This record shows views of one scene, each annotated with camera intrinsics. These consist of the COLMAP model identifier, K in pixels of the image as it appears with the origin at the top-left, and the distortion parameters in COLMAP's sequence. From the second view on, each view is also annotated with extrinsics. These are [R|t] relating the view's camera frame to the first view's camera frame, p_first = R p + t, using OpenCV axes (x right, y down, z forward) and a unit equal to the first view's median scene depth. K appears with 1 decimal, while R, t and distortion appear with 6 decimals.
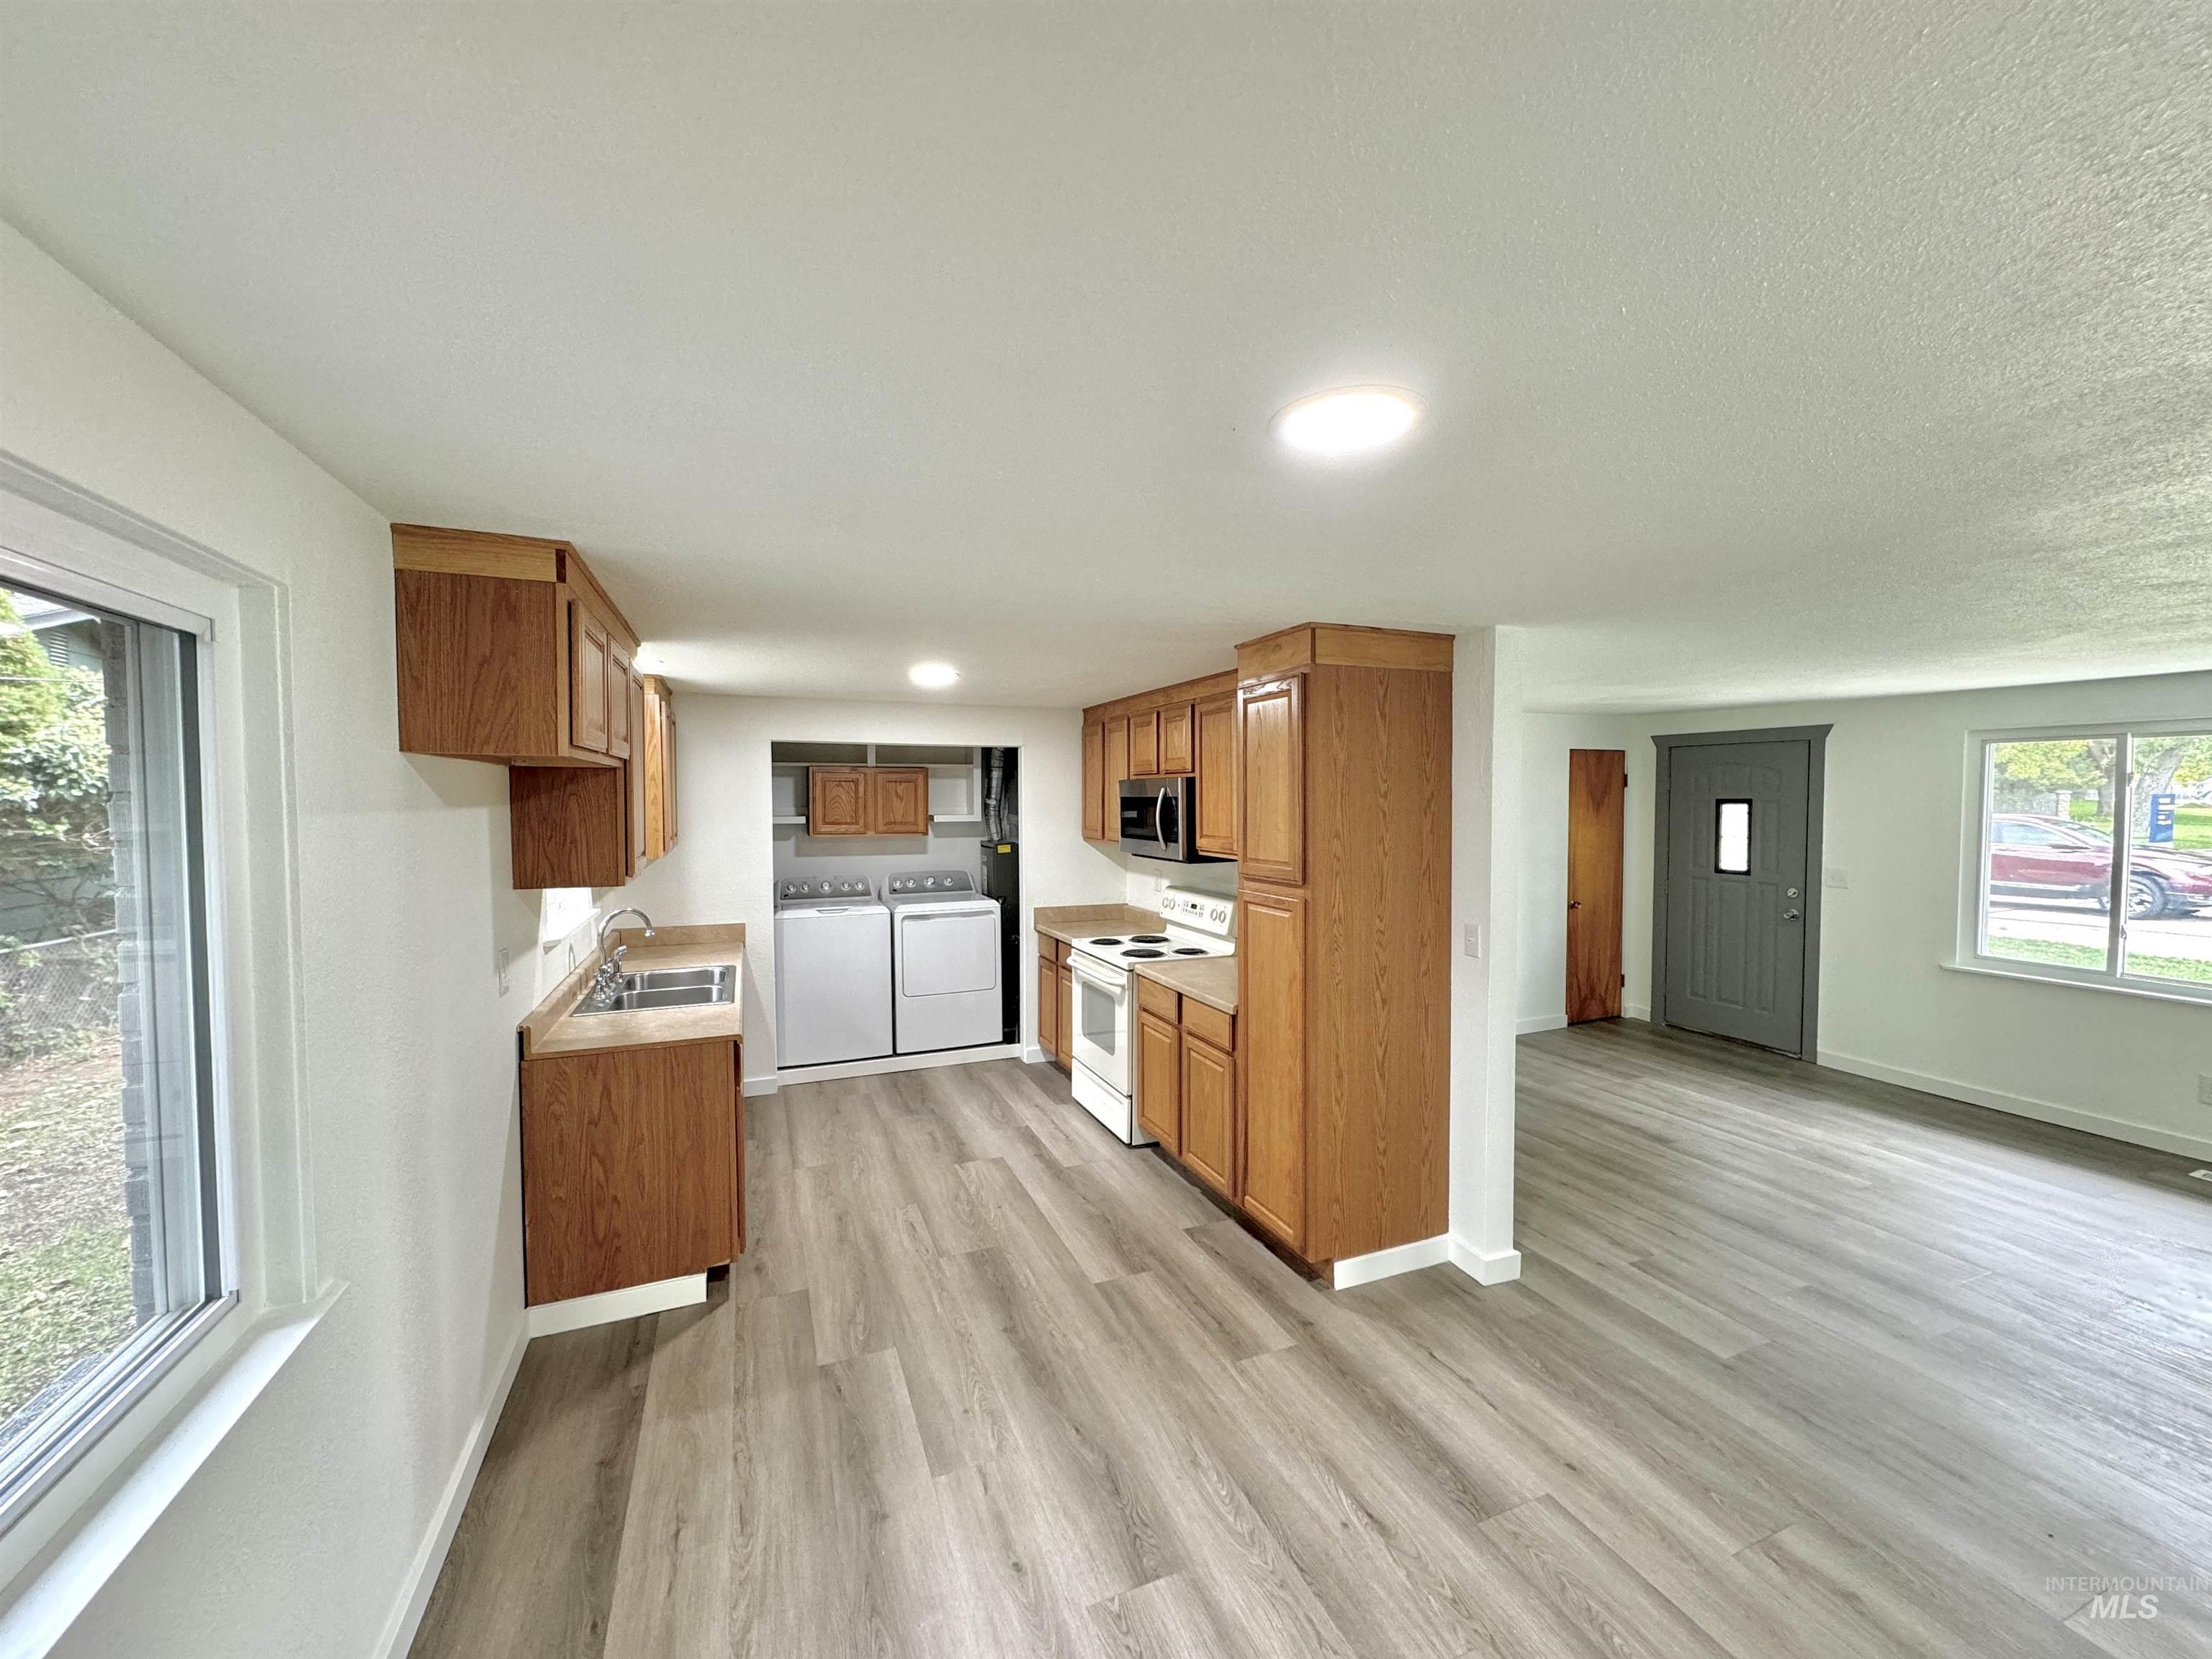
lens RADIAL K [[879.1, 0, 1106.0], [0, 879.1, 829.5], [0, 0, 1]] dist [-0.001562, 0.000350]
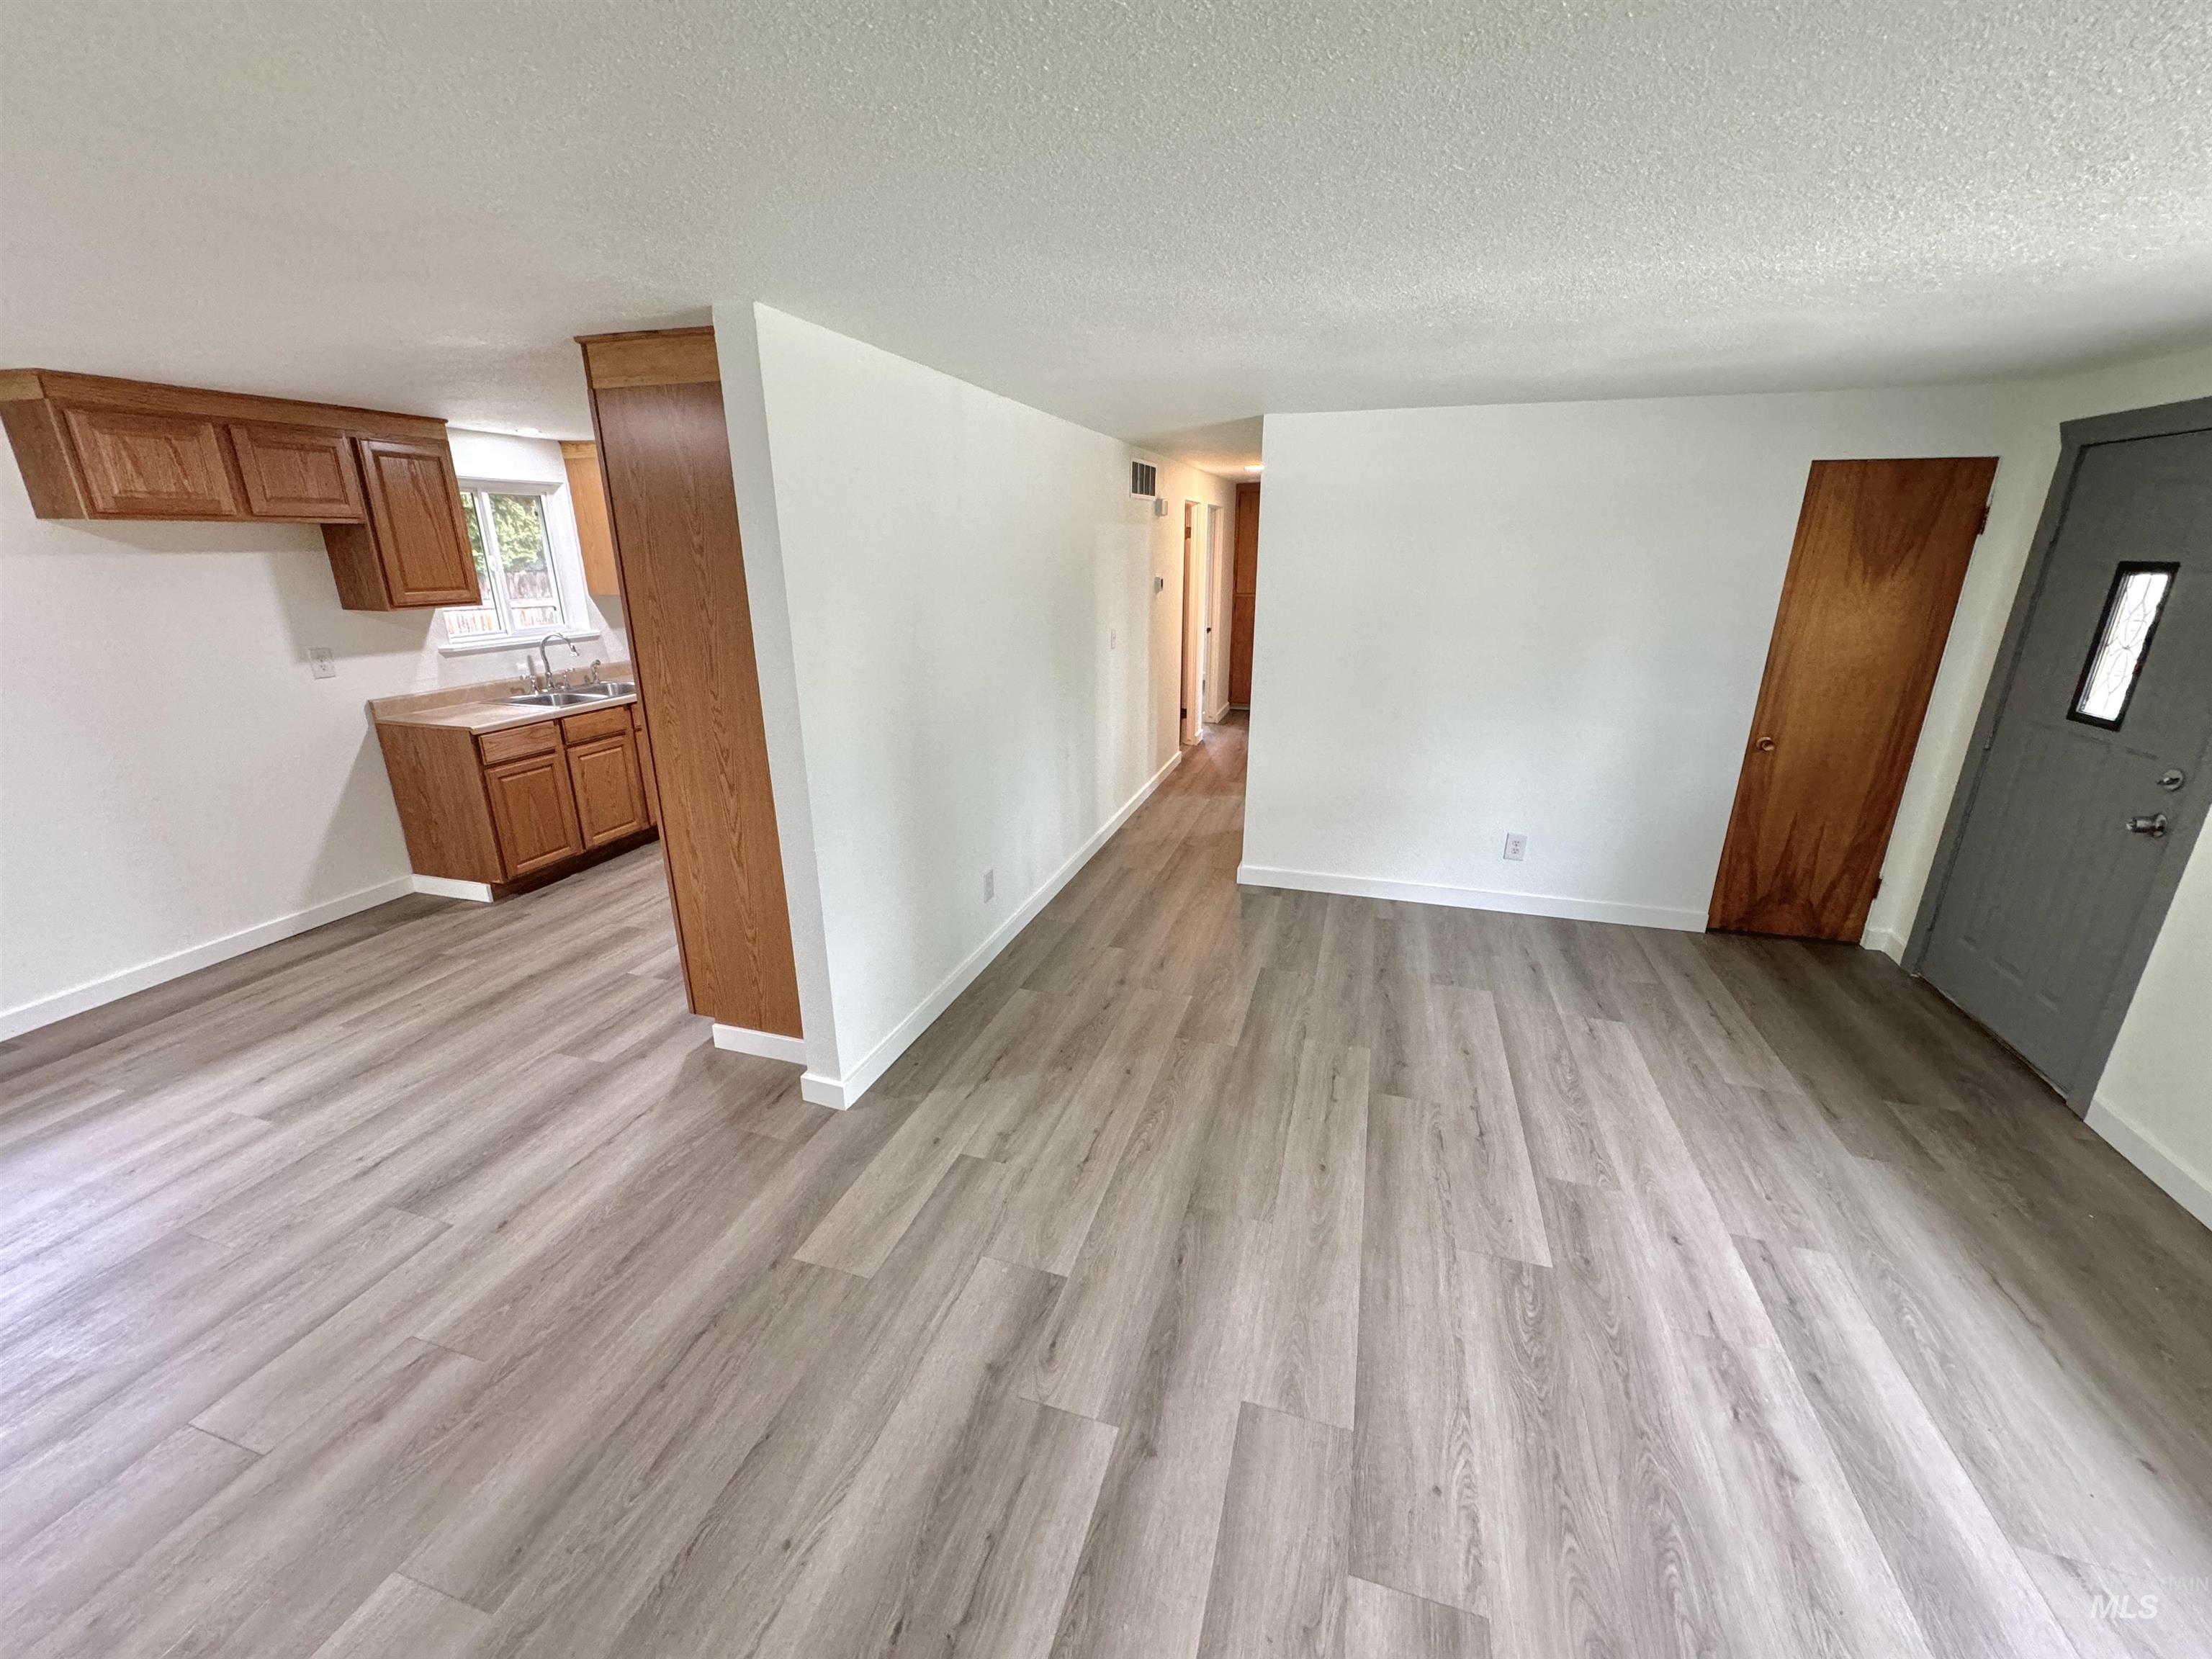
lens RADIAL K [[879.1, 0, 1106.0], [0, 879.1, 829.5], [0, 0, 1]] dist [-0.001562, 0.000350]
pose [[0.770789, 0.203106, -0.603849, 0.879098], [-0.028100, 0.957737, 0.286269, -0.025534], [0.636471, -0.203685, 0.743920, 0.419081]]
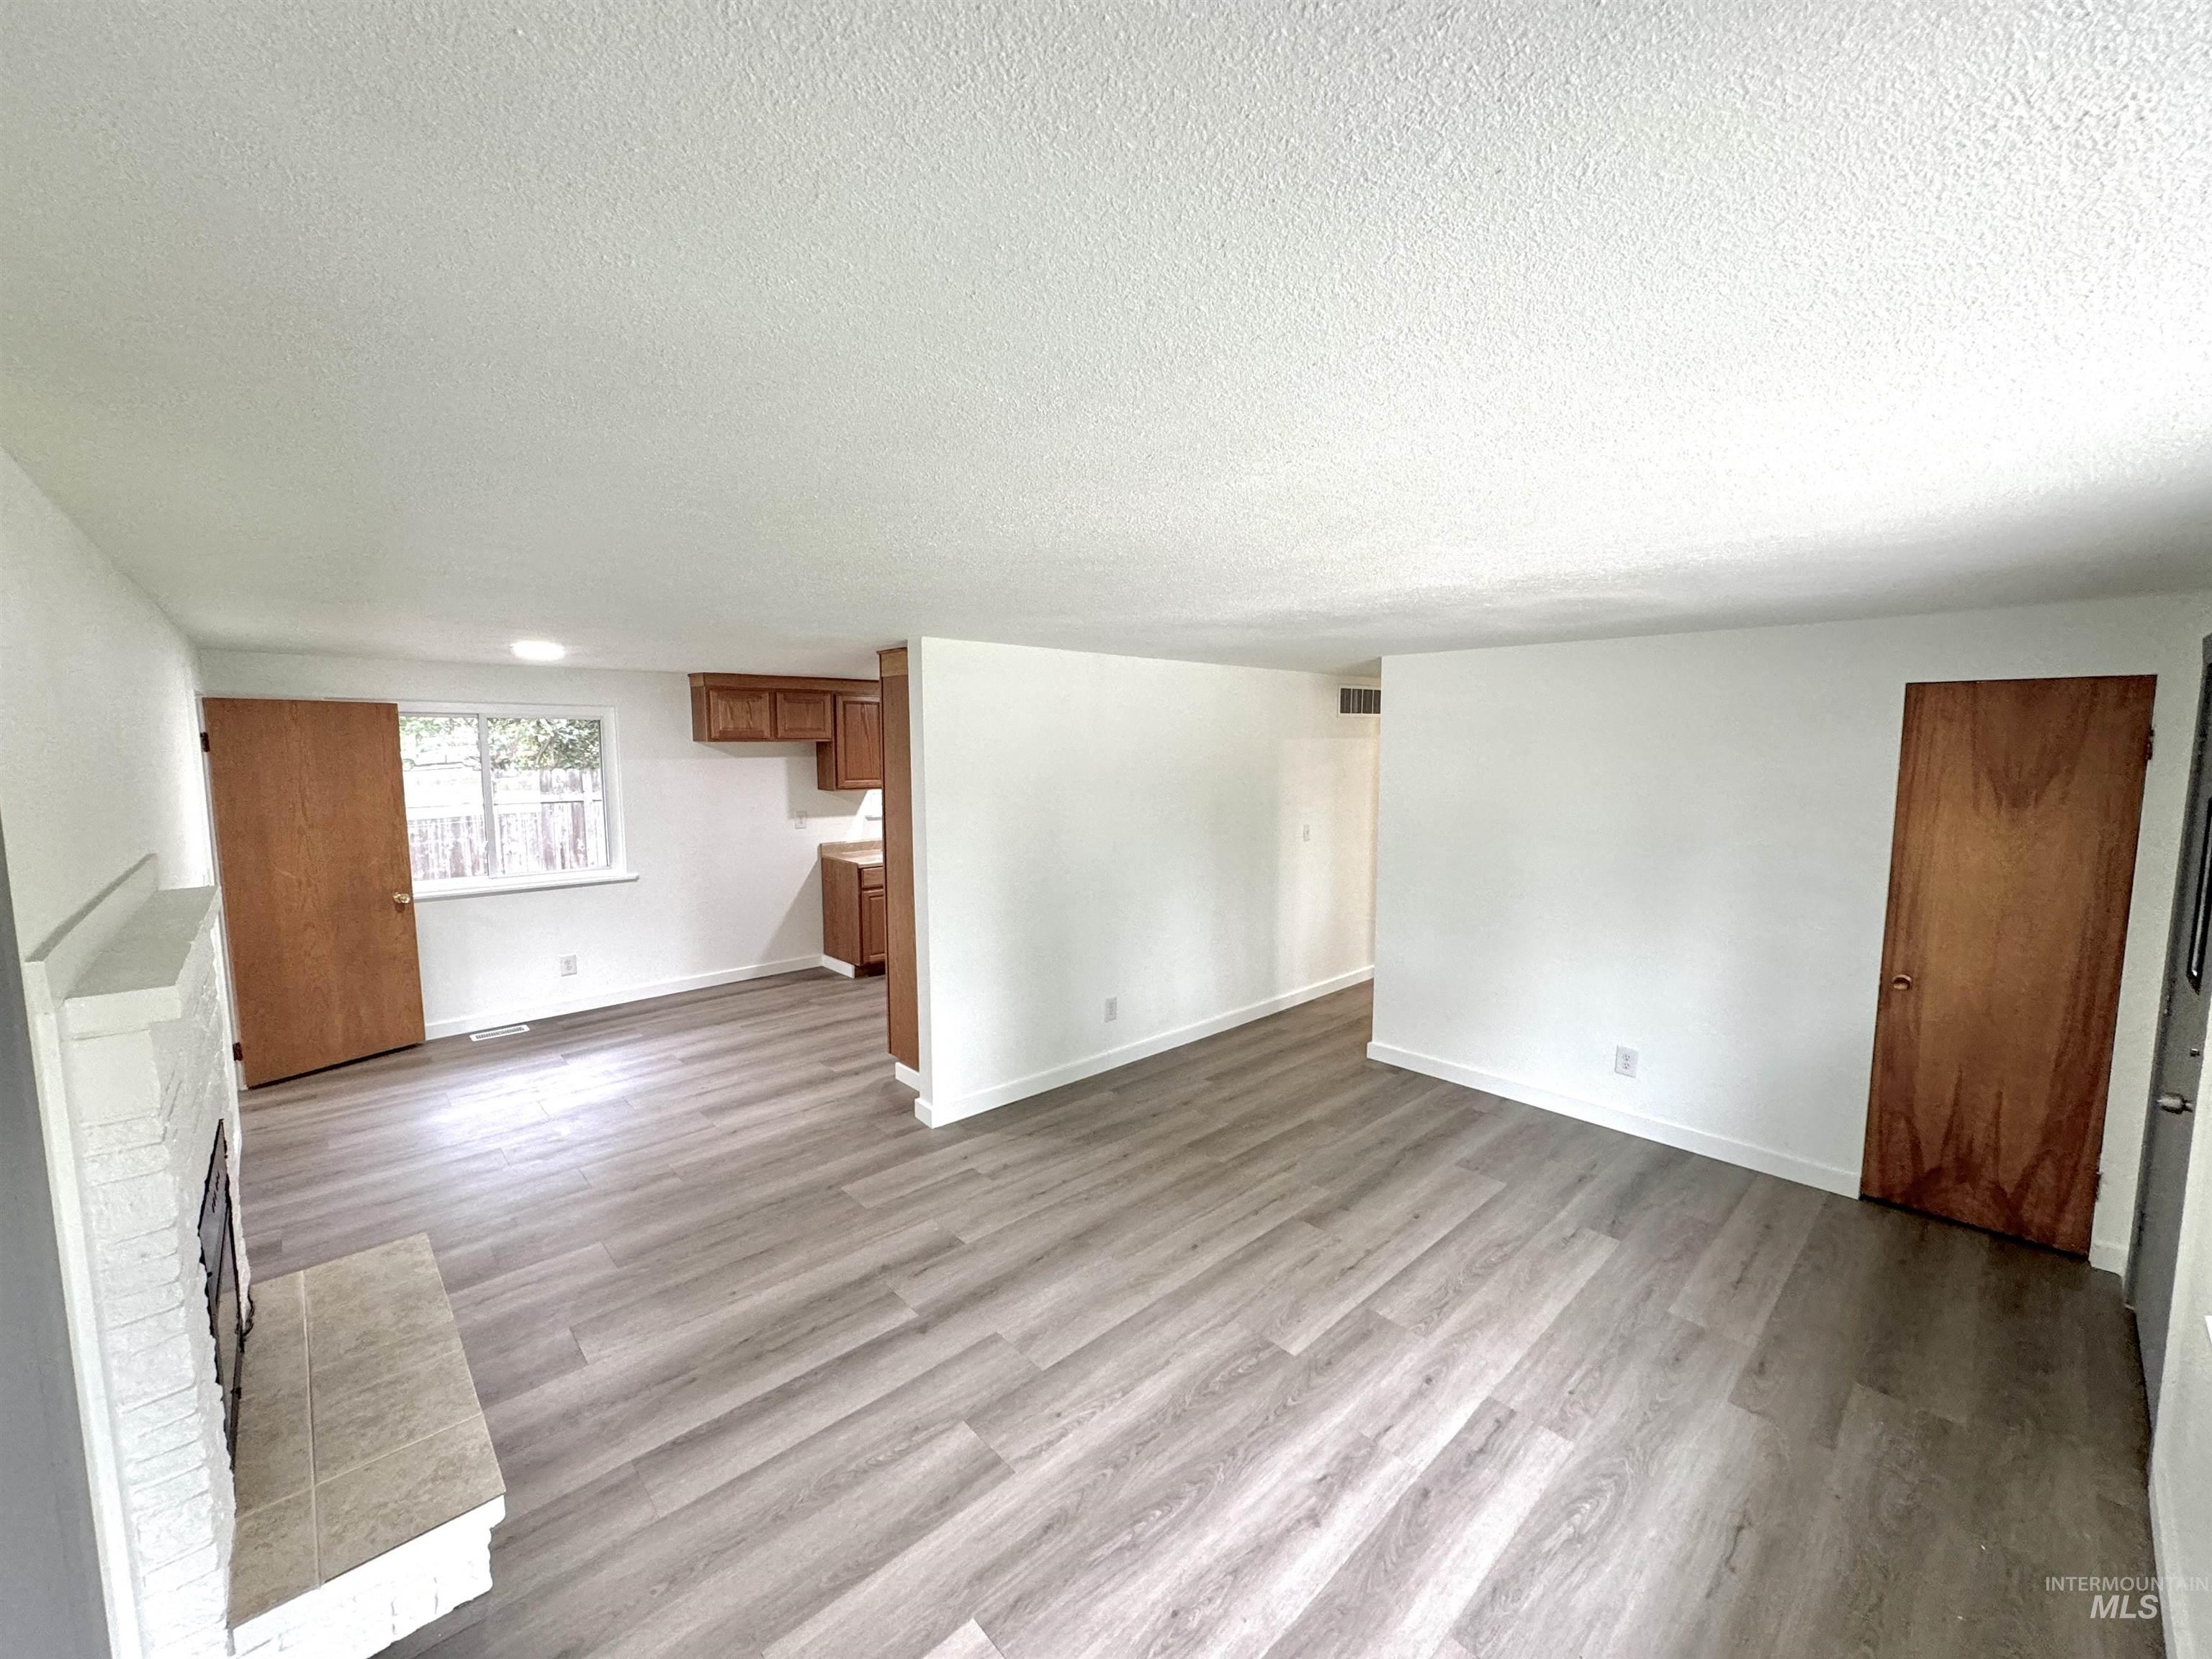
lens RADIAL K [[879.1, 0, 1106.0], [0, 879.1, 829.5], [0, 0, 1]] dist [-0.001562, 0.000350]
pose [[0.350379, 0.100814, -0.931167, 1.327061], [-0.037701, 0.994903, 0.093528, -0.057038], [0.935849, 0.002335, 0.352394, 0.584654]]
